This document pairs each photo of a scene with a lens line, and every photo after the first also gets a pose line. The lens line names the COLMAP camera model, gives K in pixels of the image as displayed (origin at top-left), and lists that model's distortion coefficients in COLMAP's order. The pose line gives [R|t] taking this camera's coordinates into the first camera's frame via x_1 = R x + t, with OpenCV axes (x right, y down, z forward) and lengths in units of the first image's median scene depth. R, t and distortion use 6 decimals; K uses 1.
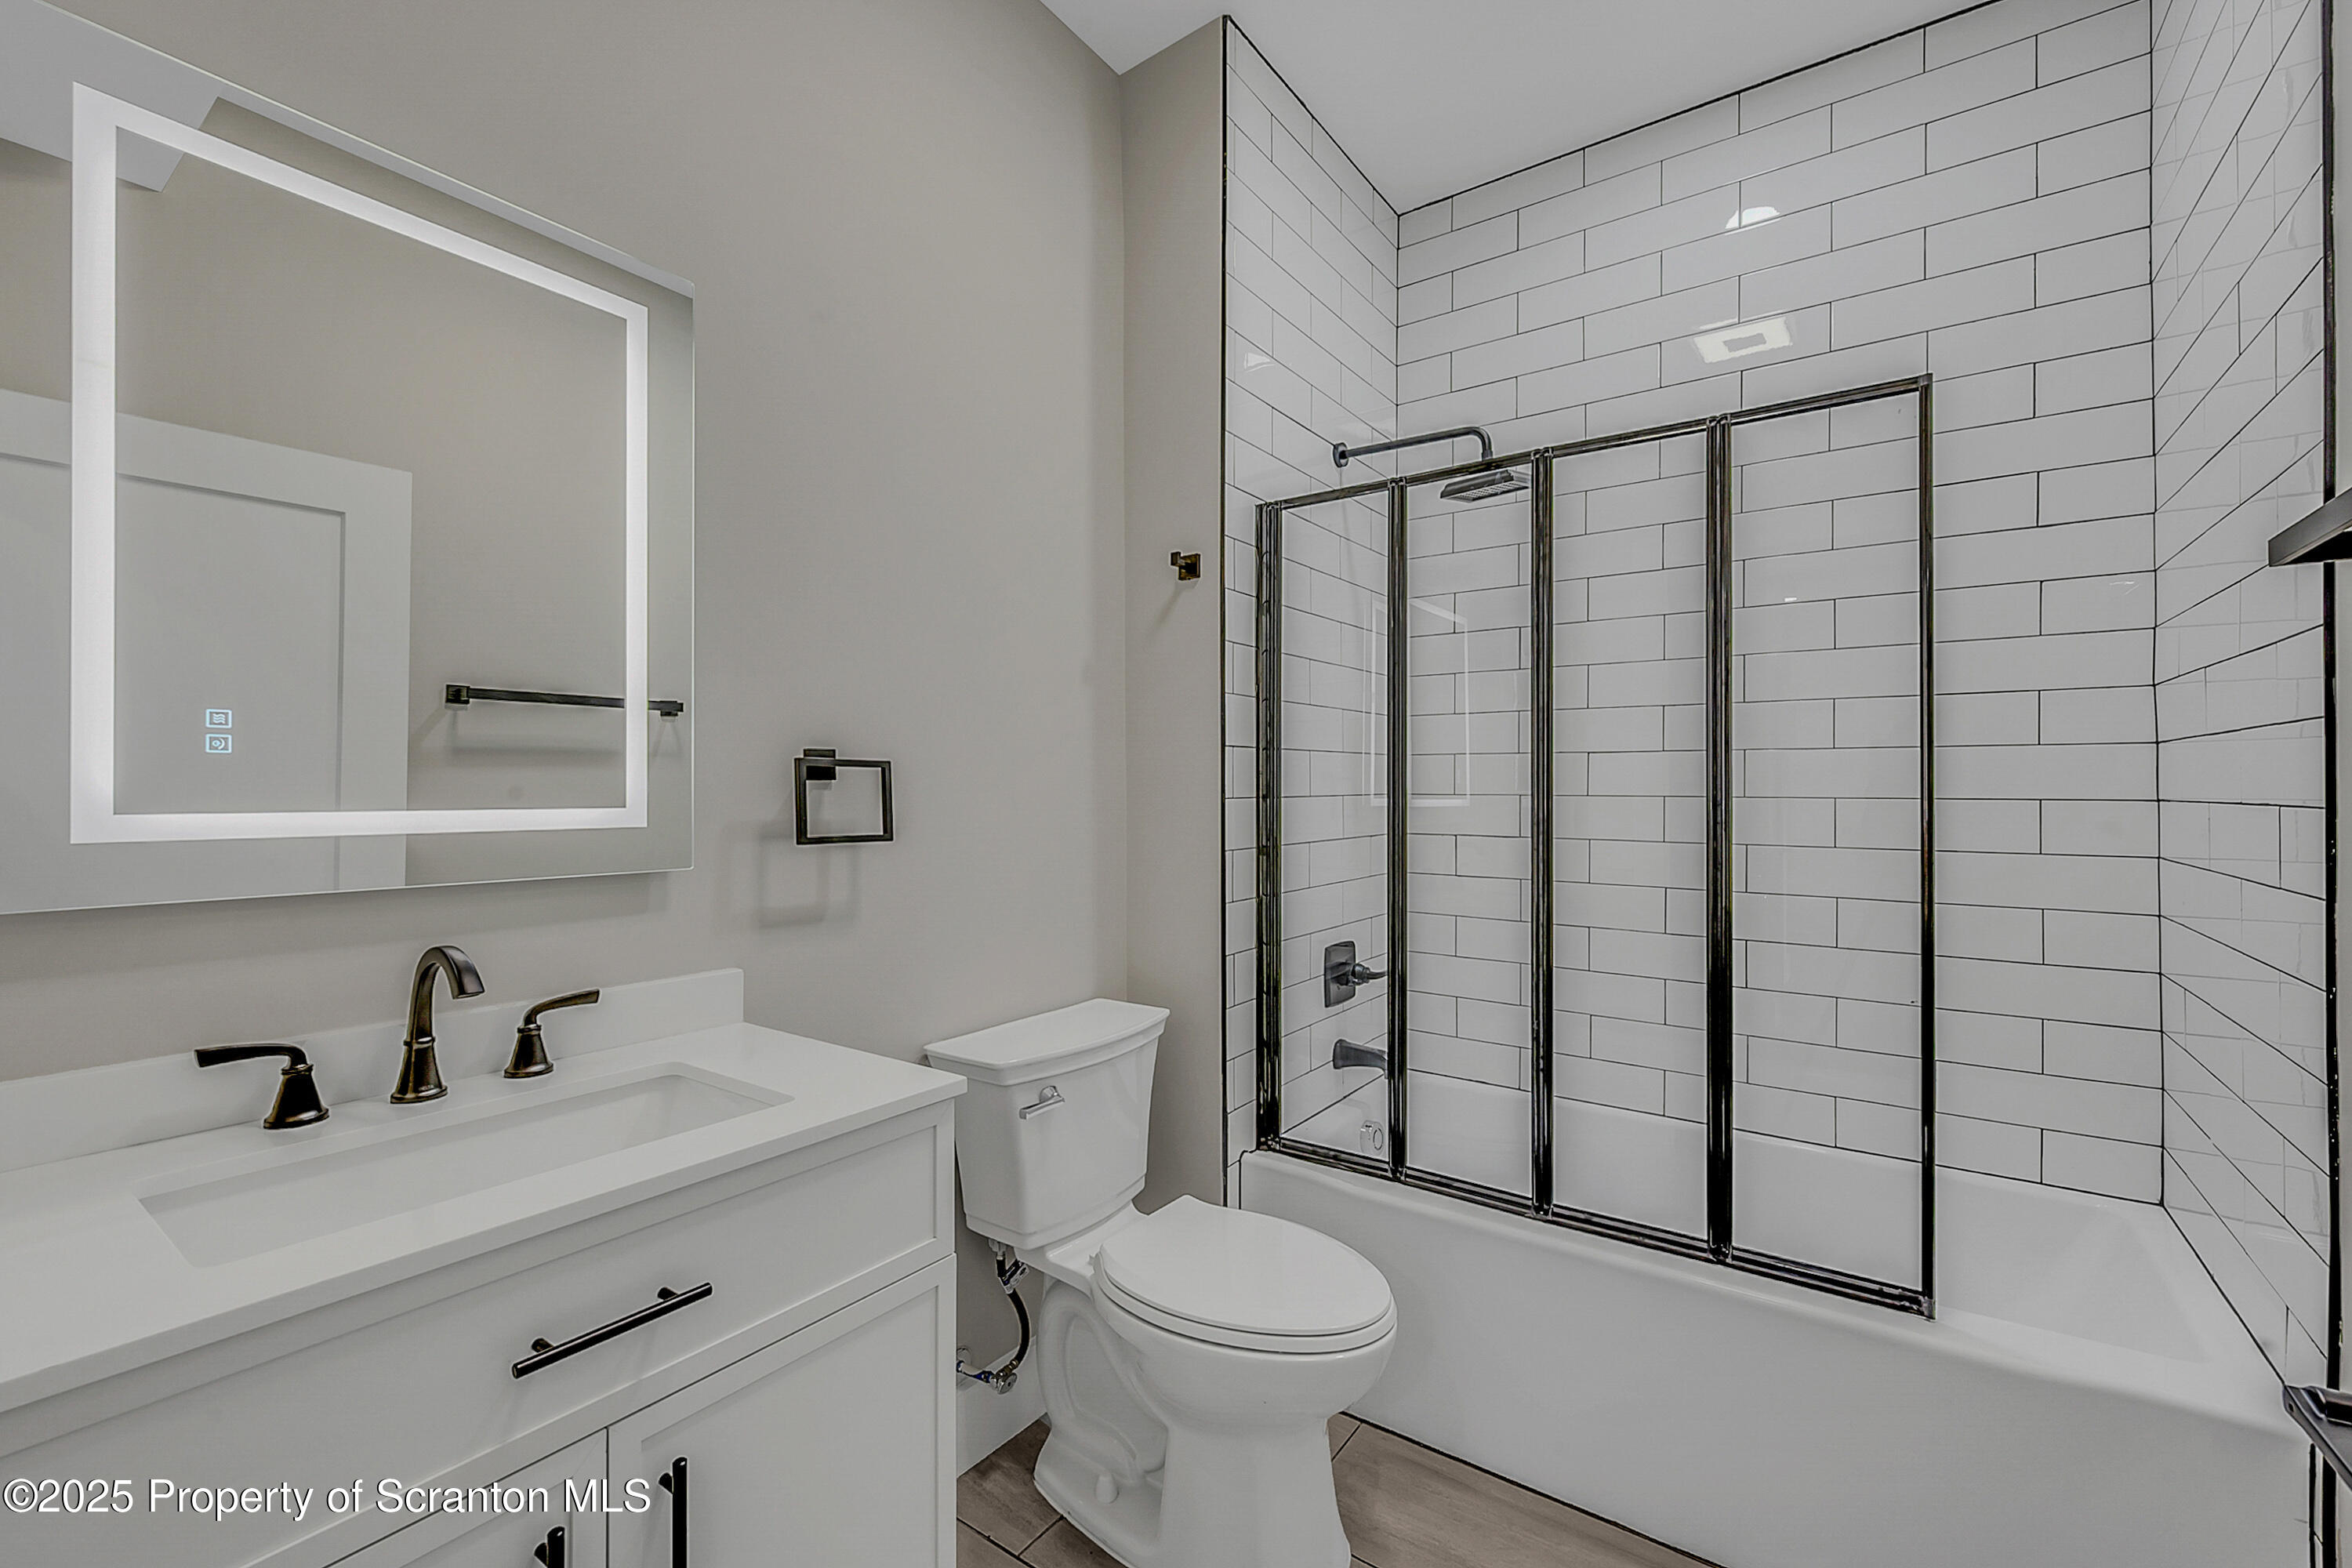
lens RADIAL K [[974.5, 0, 1176.0], [0, 974.5, 784.0], [0, 0, 1]] dist [-0.002027, -0.000174]
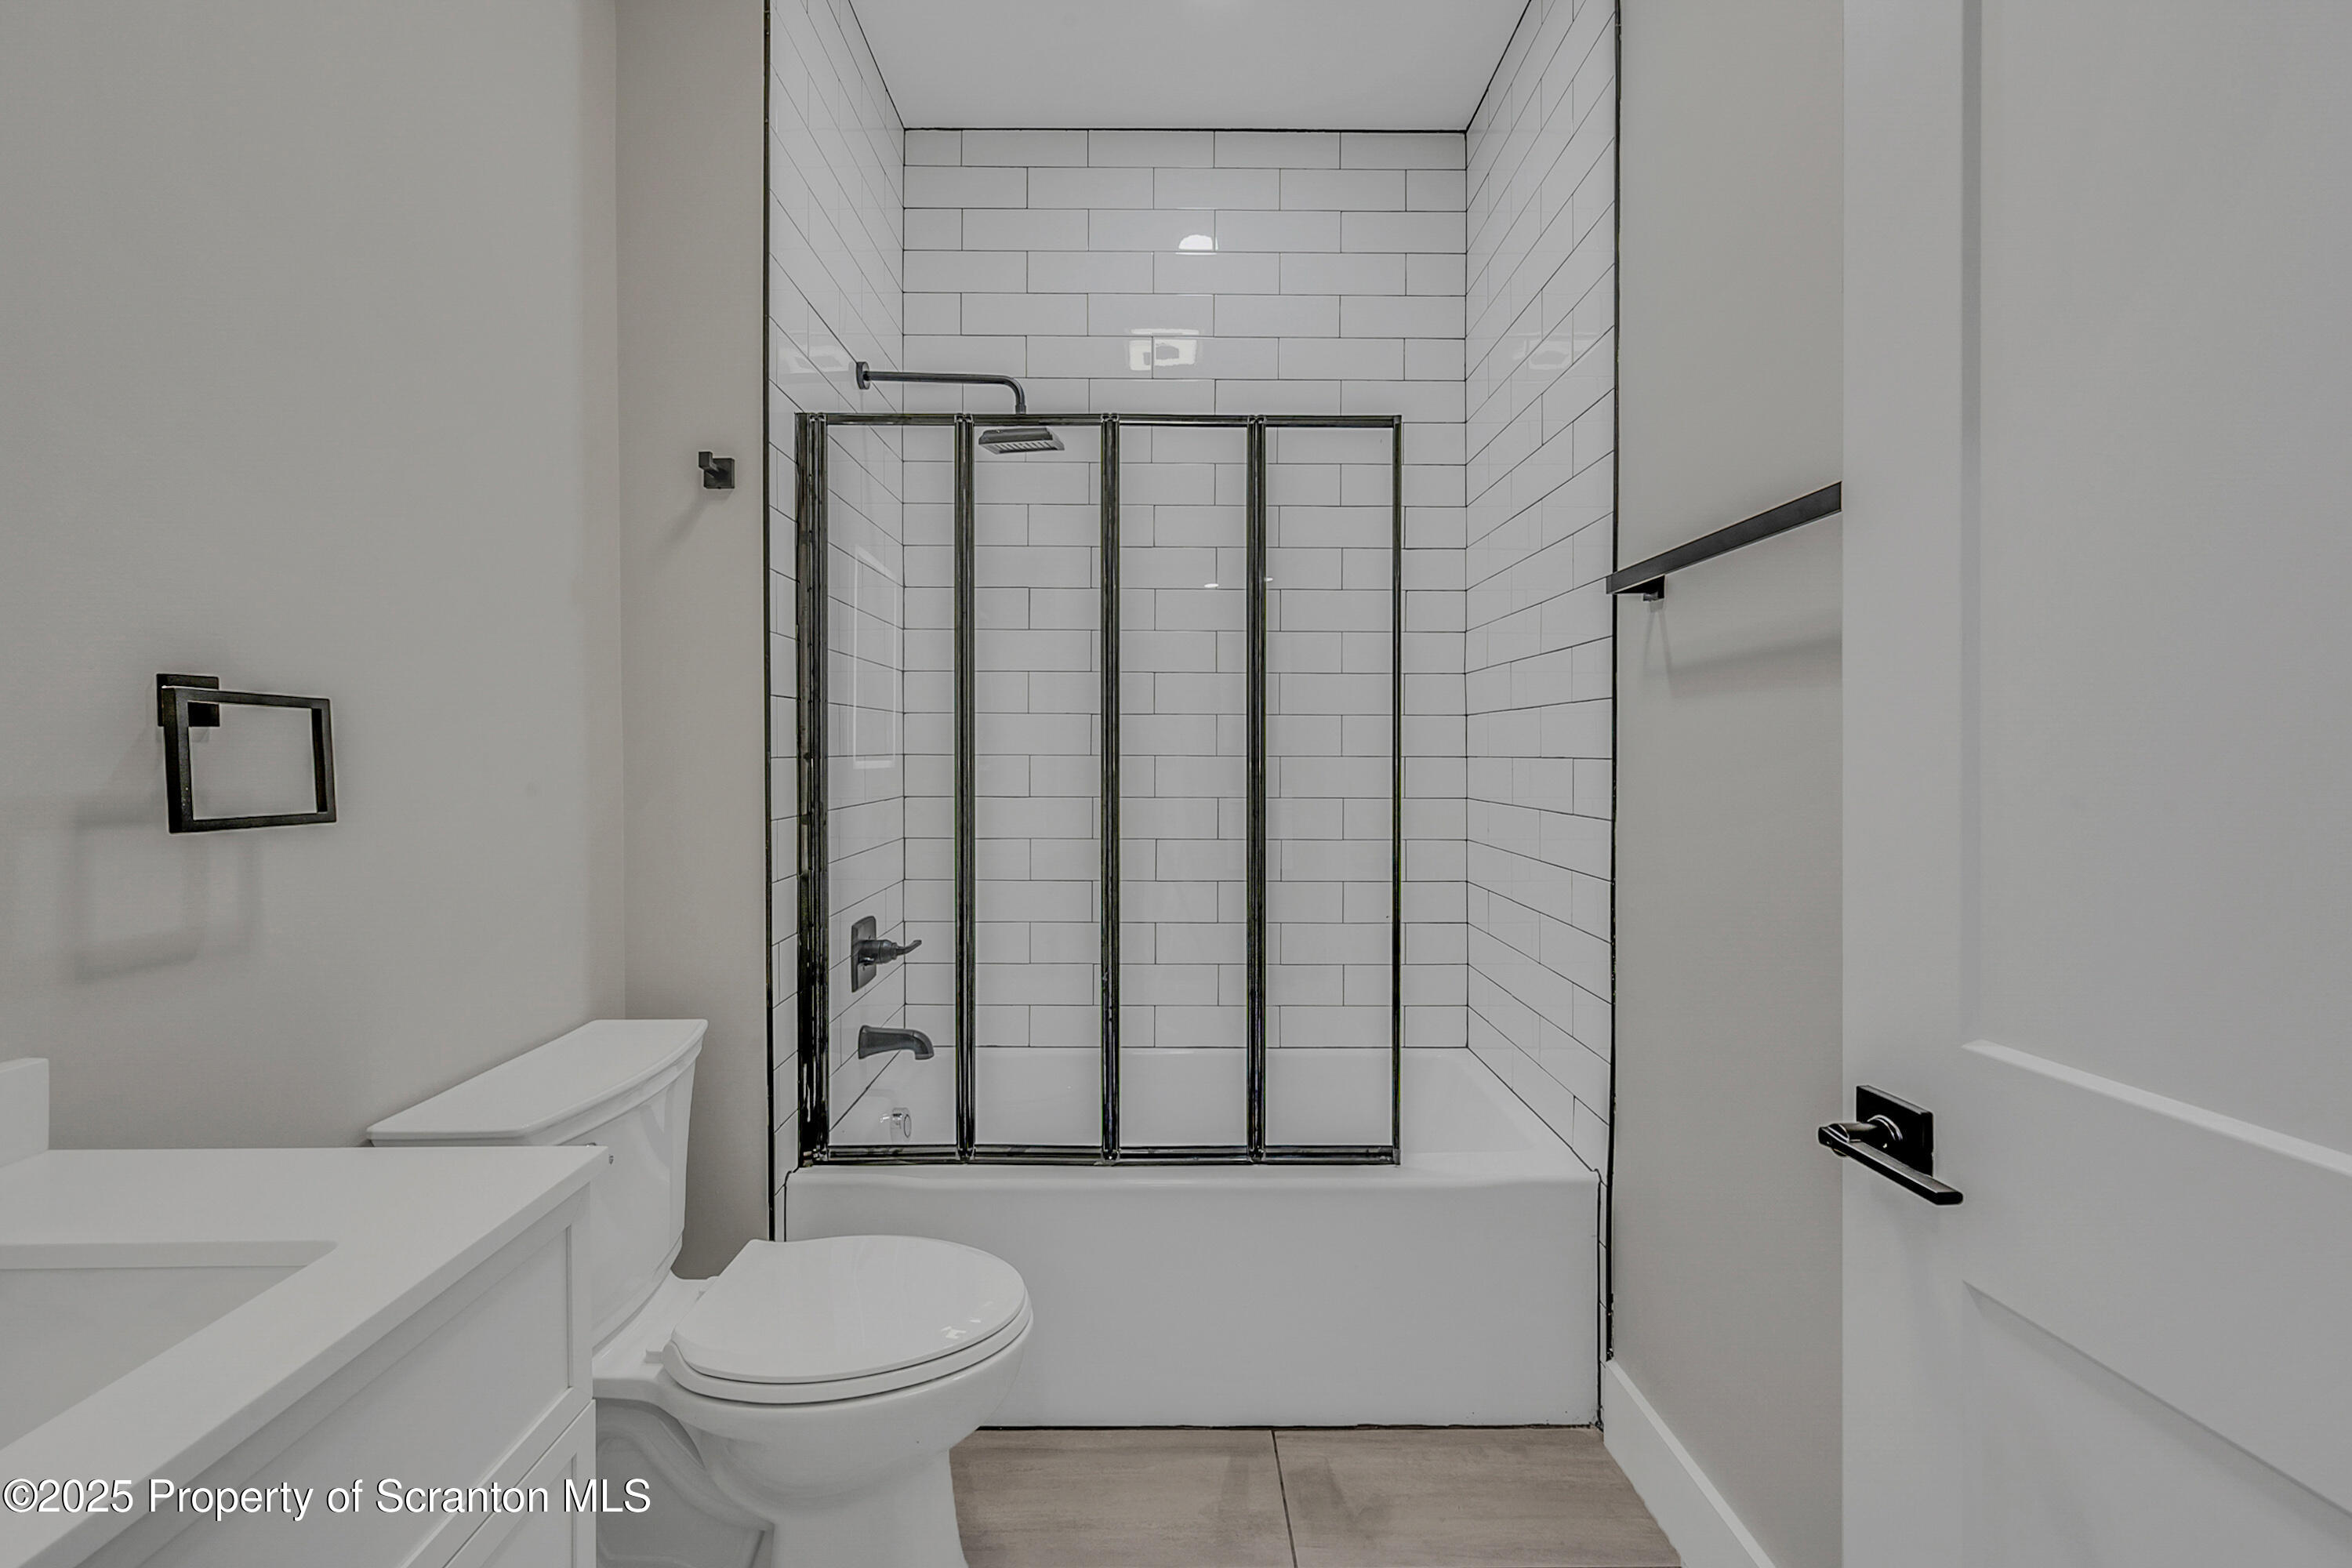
lens RADIAL K [[1003.2, 0, 1174.0], [0, 1003.2, 762.4], [0, 0, 1]] dist [0.000292, -0.000176]
pose [[0.804956, -0.006724, 0.593297, -0.183577], [-0.001091, 0.999917, 0.012812, 0.007366], [-0.593334, -0.010960, 0.804882, 0.101546]]
